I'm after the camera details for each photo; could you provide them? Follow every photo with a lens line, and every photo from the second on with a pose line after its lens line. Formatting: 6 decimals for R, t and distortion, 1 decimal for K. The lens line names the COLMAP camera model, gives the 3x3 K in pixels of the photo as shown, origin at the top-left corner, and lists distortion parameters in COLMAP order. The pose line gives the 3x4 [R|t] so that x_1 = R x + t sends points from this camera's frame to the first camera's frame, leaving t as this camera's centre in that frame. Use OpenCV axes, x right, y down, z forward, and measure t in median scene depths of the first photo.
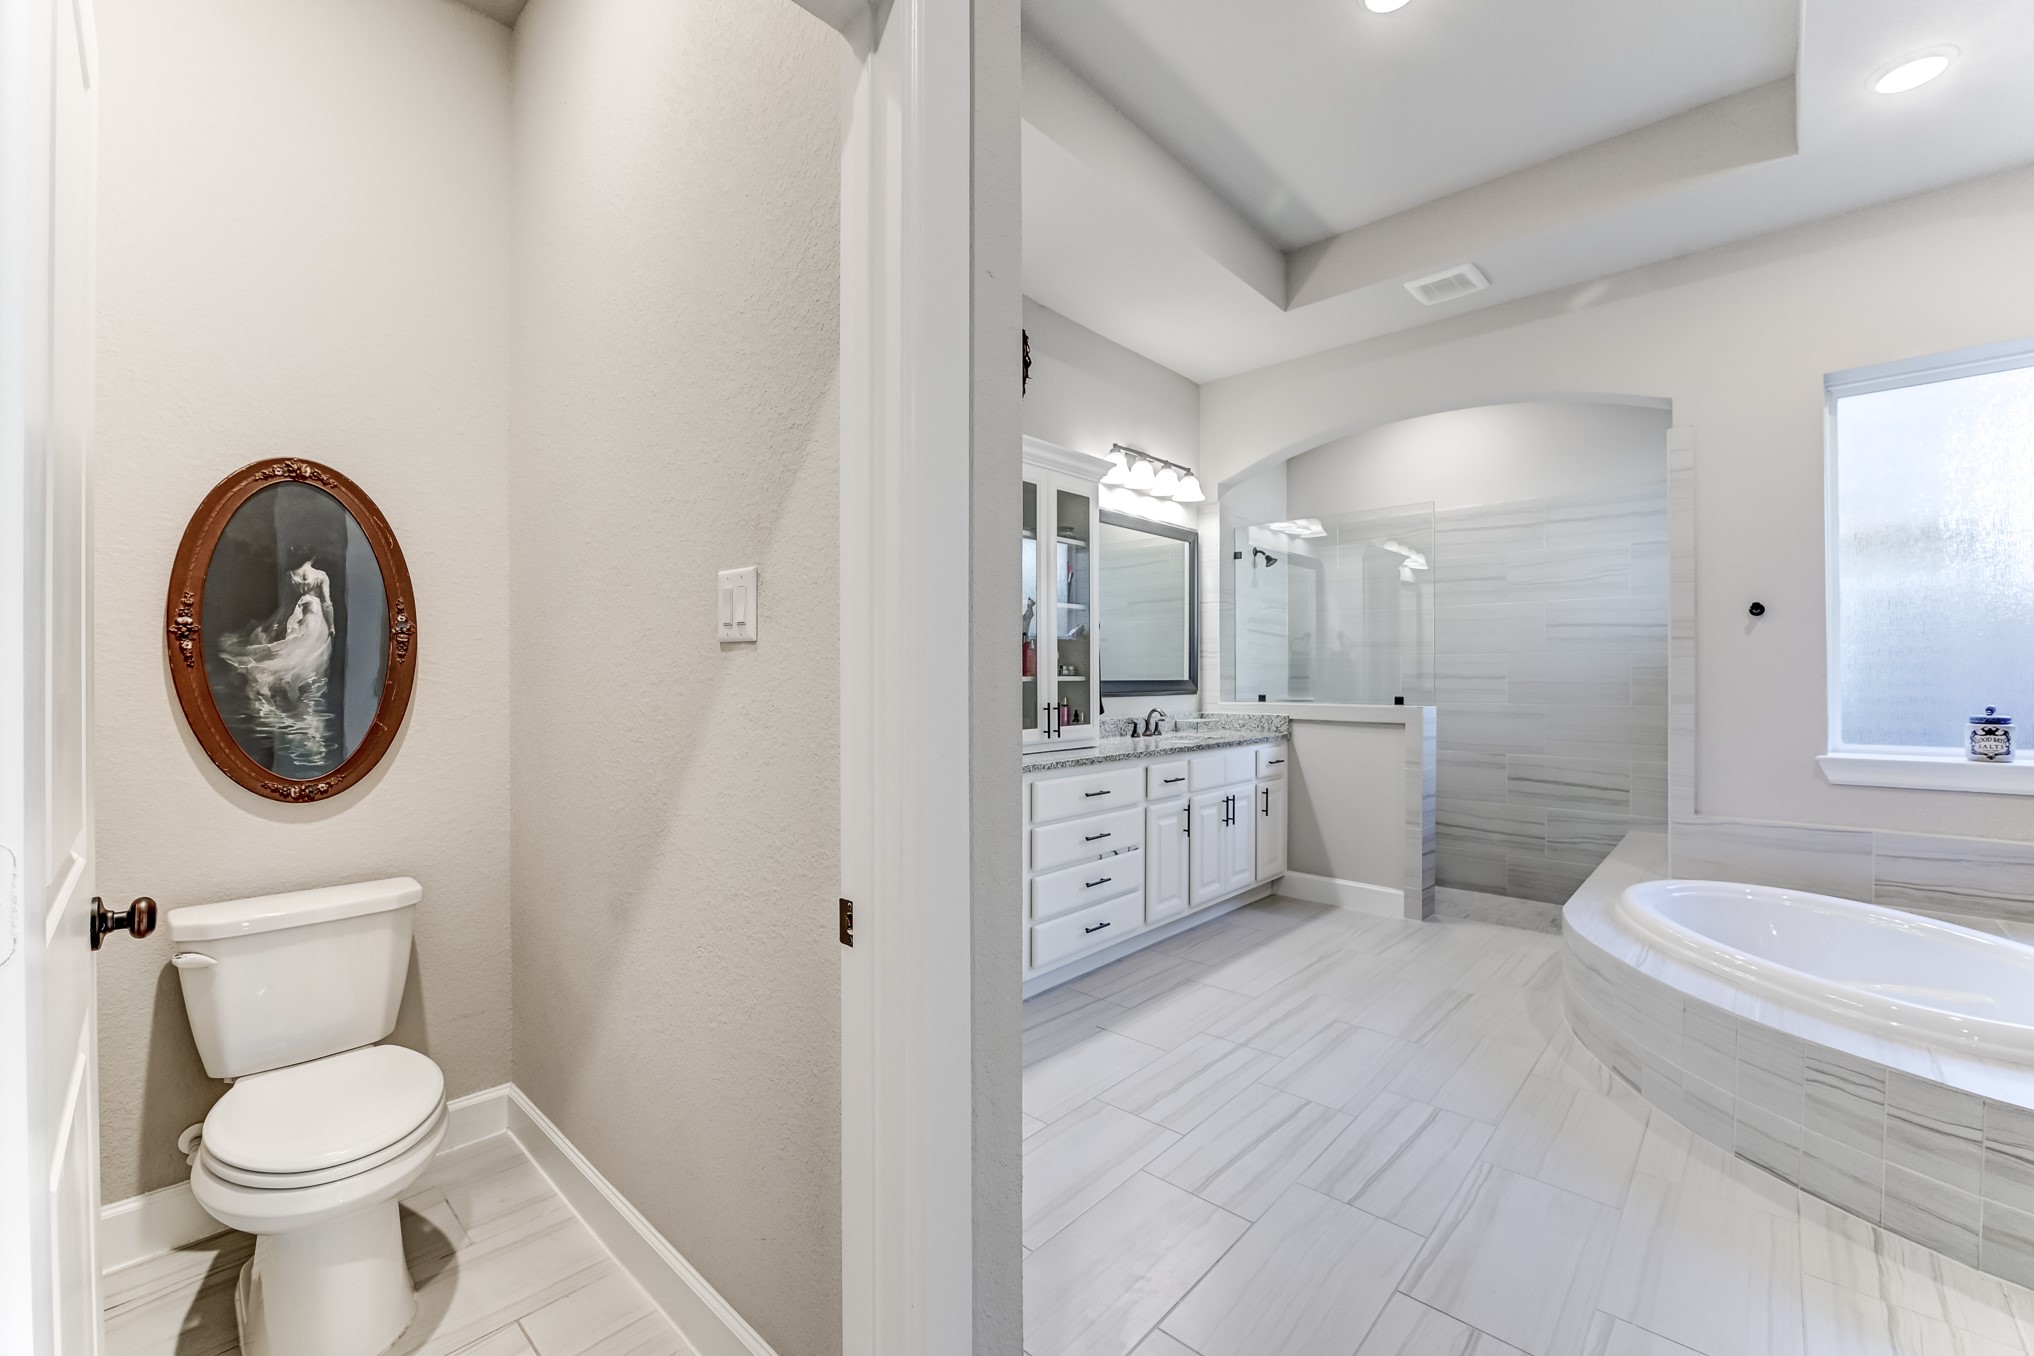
lens RADIAL K [[821.8, 0, 1010.2], [0, 821.8, 678.7], [0, 0, 1]] dist [-0.014267, -0.000221]
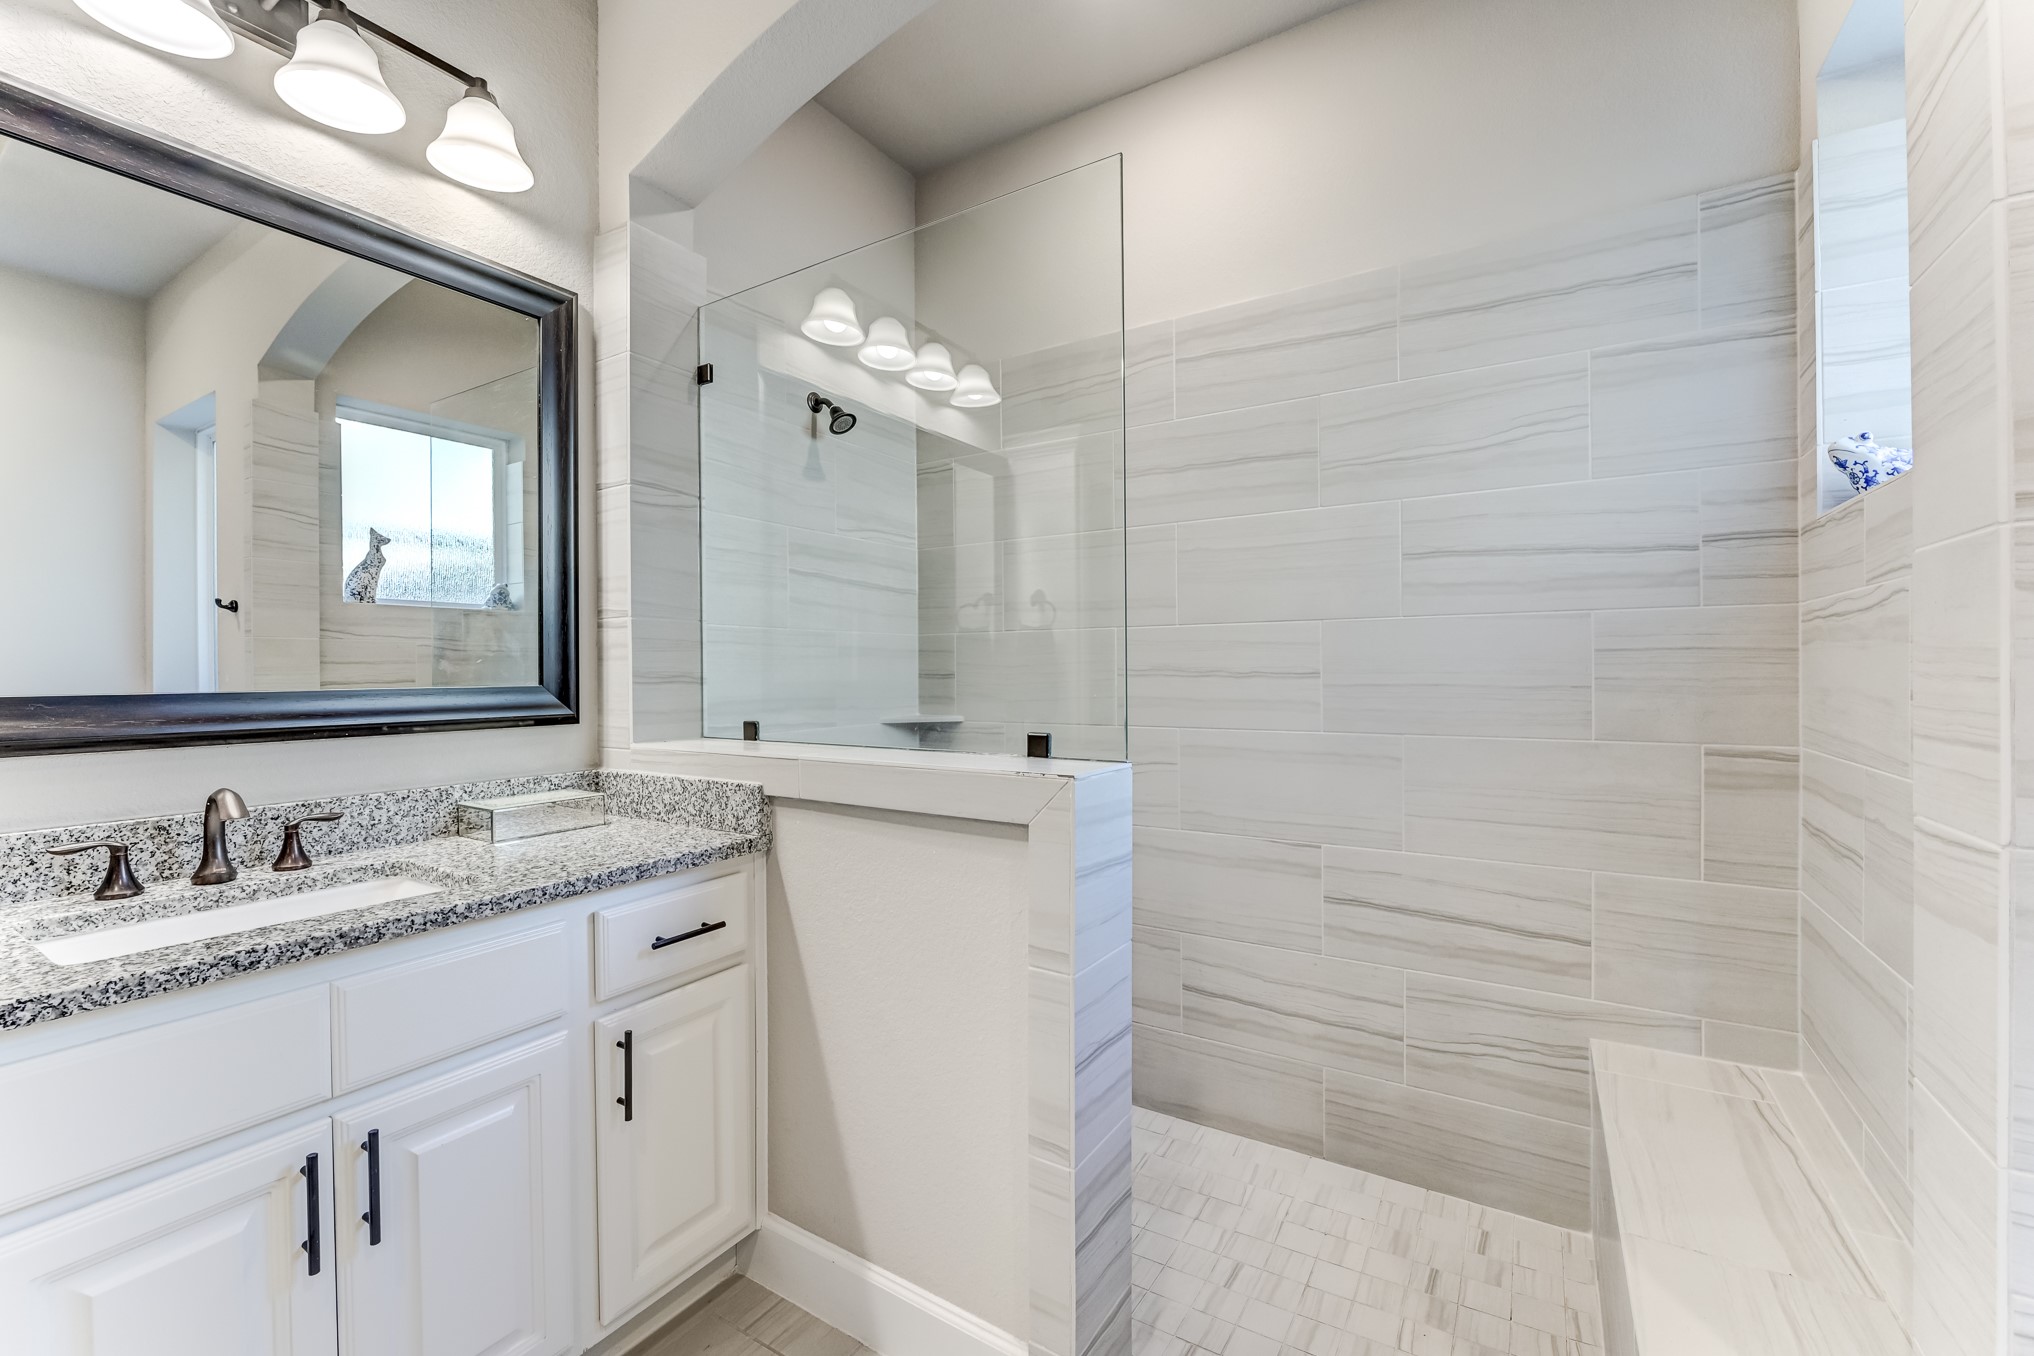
lens RADIAL K [[834.4, 0, 1017.4], [0, 834.4, 670.4], [0, 0, 1]] dist [-0.007565, 0.000044]
pose [[0.980449, -0.004926, 0.196710, 0.399212], [0.005993, 0.999970, -0.004826, -0.002869], [-0.196680, 0.005911, 0.980450, 0.659483]]
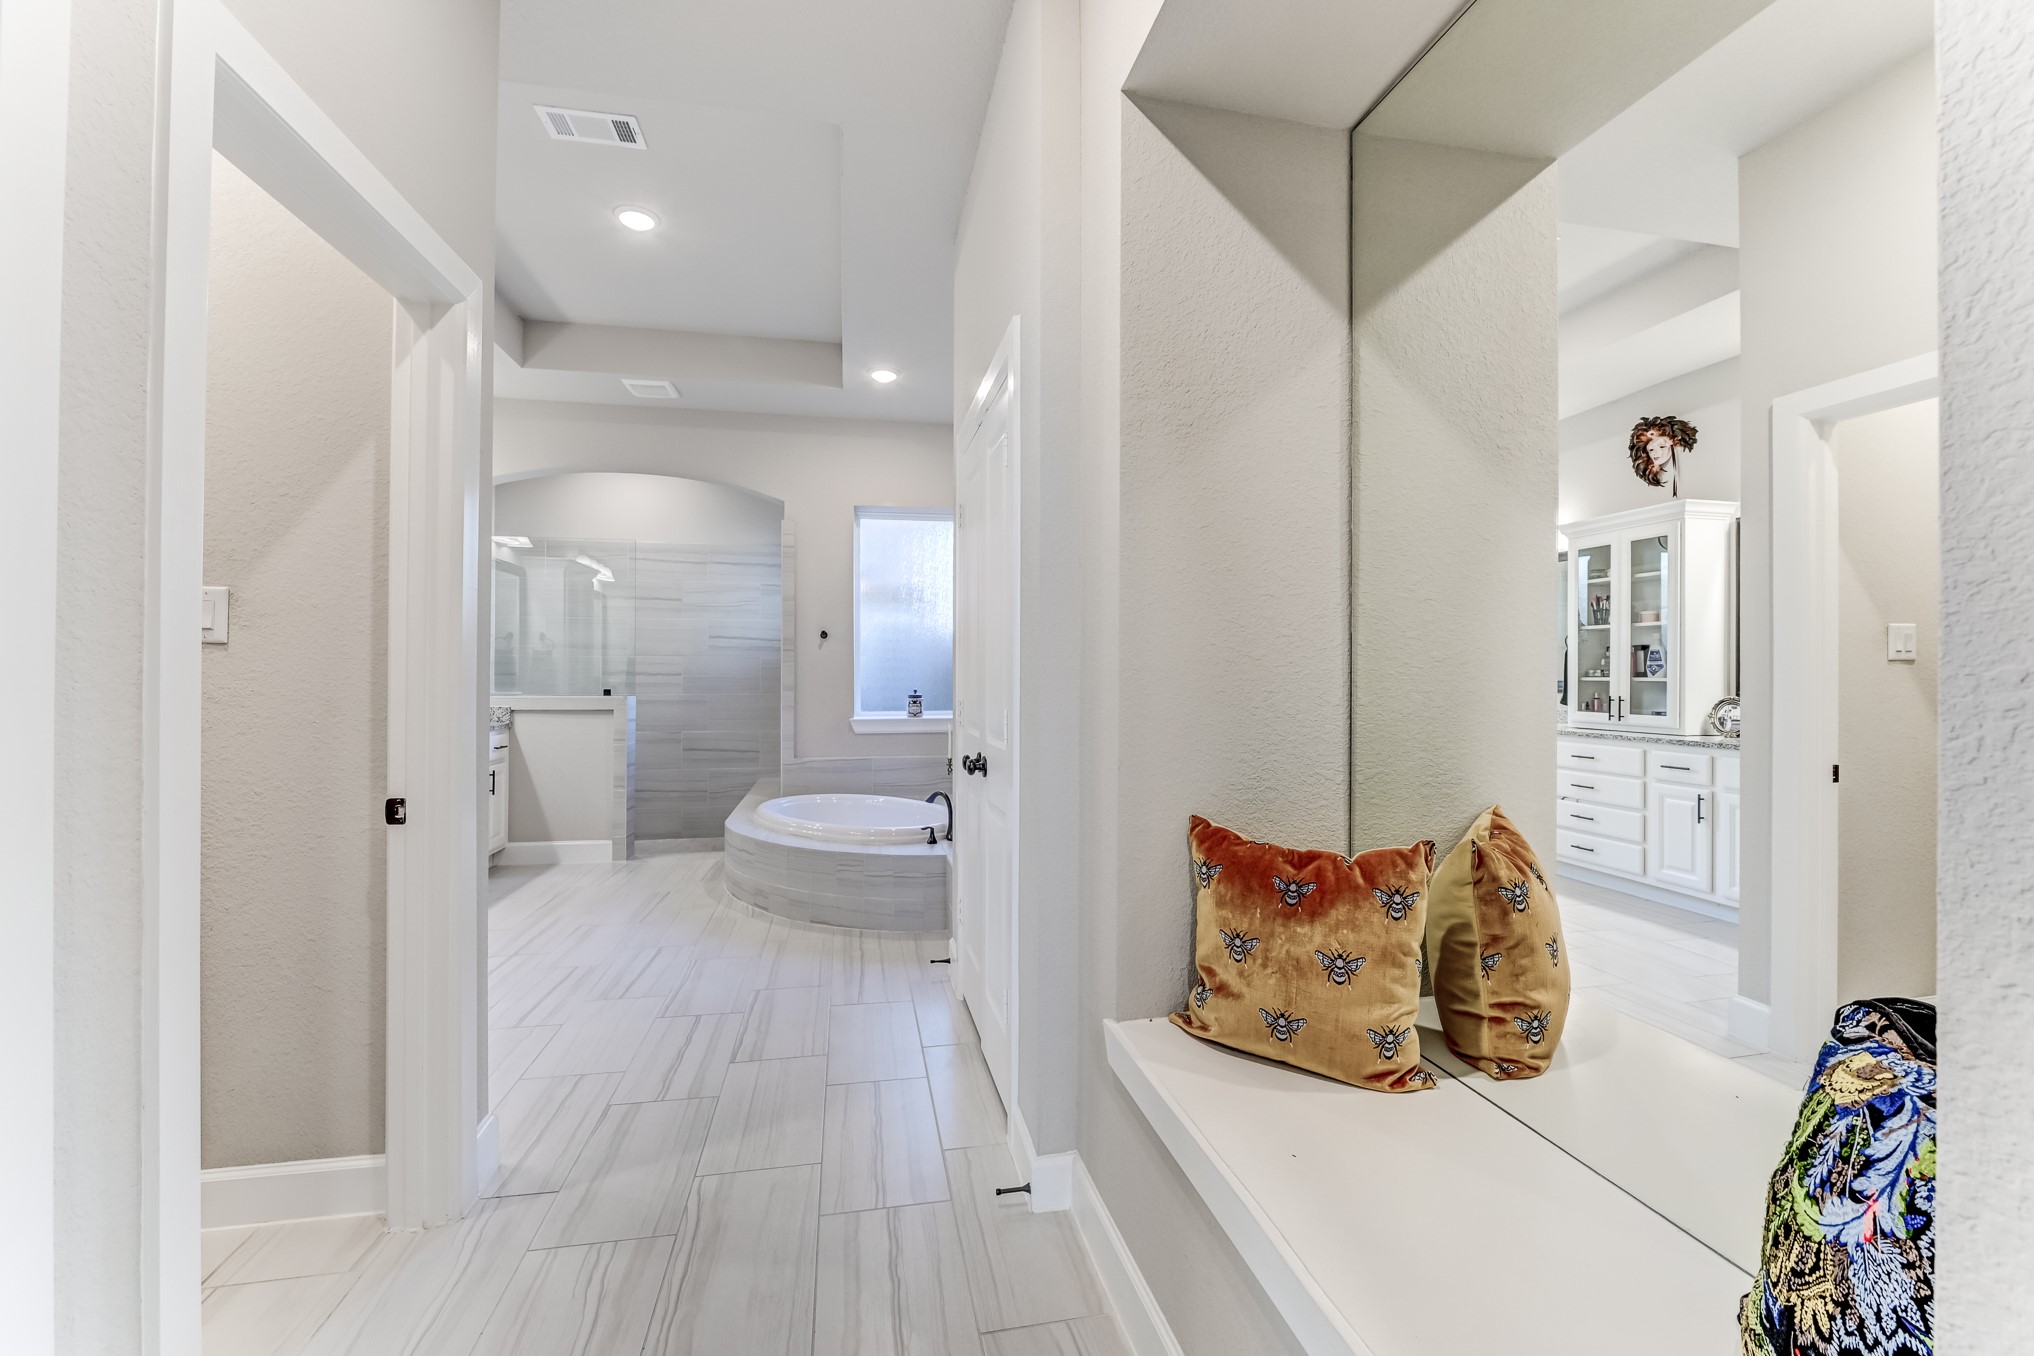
lens RADIAL K [[834.4, 0, 1017.4], [0, 834.4, 670.4], [0, 0, 1]] dist [-0.007565, 0.000044]
pose [[0.577294, 0.007539, 0.816501, -0.214103], [-0.001367, 0.999965, -0.008267, 0.002726], [-0.816535, 0.003656, 0.577284, -0.266855]]
